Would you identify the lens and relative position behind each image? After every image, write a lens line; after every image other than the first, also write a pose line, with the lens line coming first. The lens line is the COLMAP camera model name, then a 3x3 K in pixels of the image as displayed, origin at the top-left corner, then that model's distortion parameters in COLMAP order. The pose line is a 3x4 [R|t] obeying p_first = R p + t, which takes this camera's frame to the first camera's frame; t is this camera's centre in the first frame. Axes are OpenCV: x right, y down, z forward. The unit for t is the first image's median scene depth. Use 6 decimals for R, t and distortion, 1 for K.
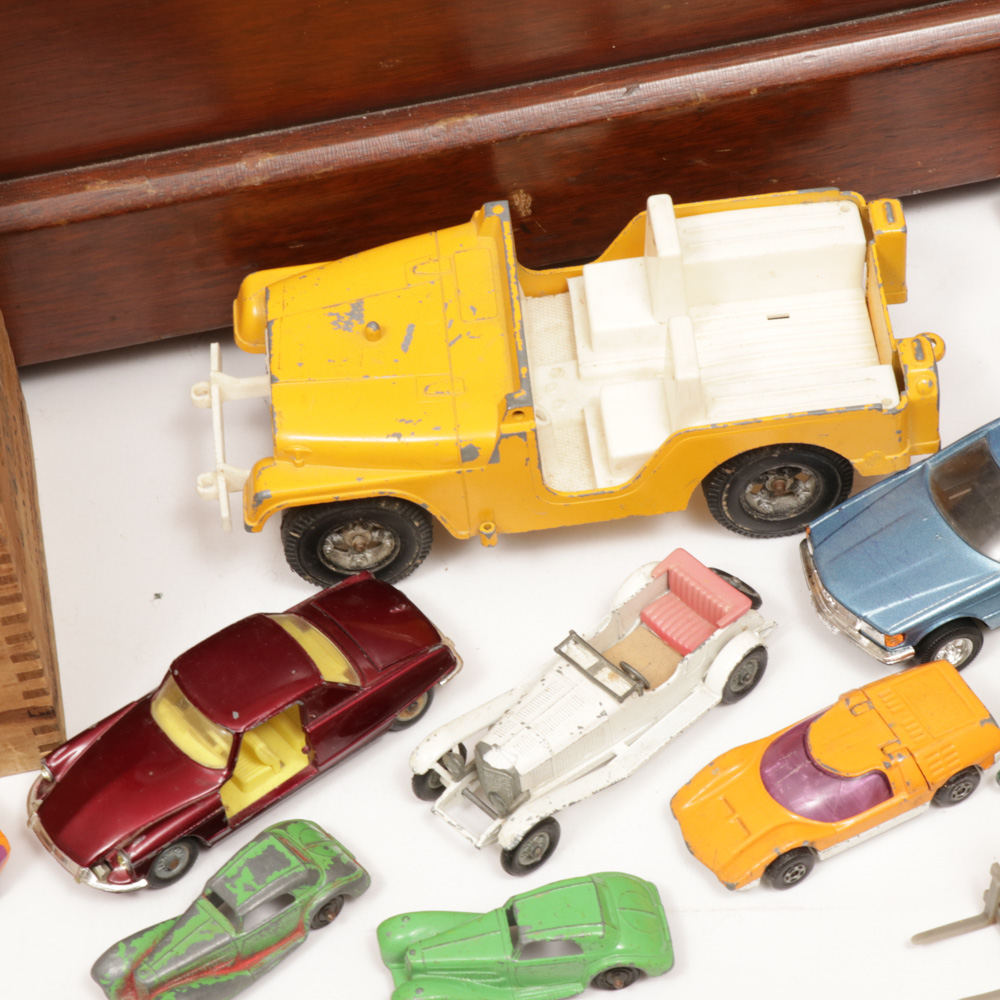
lens RADIAL K [[2668.0, 0, 499.9], [0, 2668.0, 500.5], [0, 0, 1]] dist [-0.001825, 0.000000]
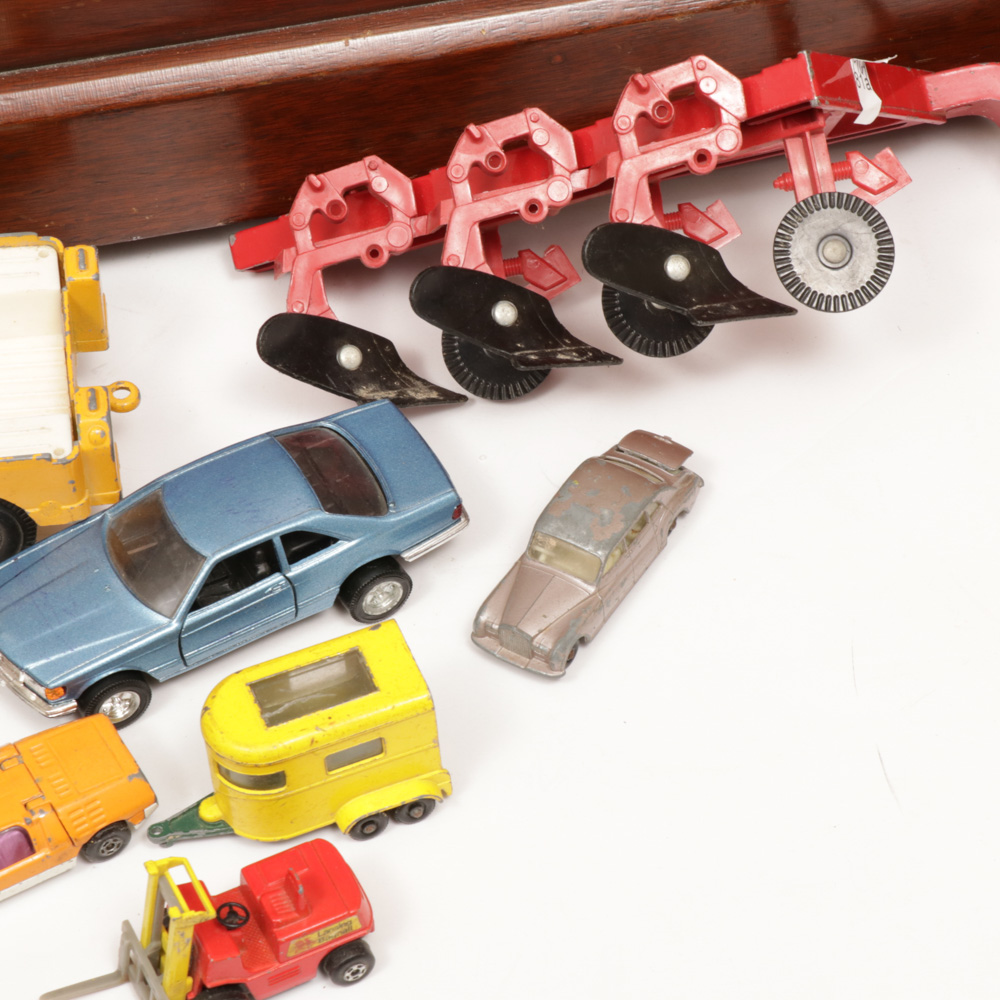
lens RADIAL K [[2668.0, 0, 500.1], [0, 2668.0, 501.1], [0, 0, 1]] dist [-0.001825, 0.000000]
pose [[0.989247, 0.013425, 0.145640, 0.162573], [-0.012407, 0.999892, -0.007891, -0.012810], [-0.145730, 0.005999, 0.989306, -0.002310]]
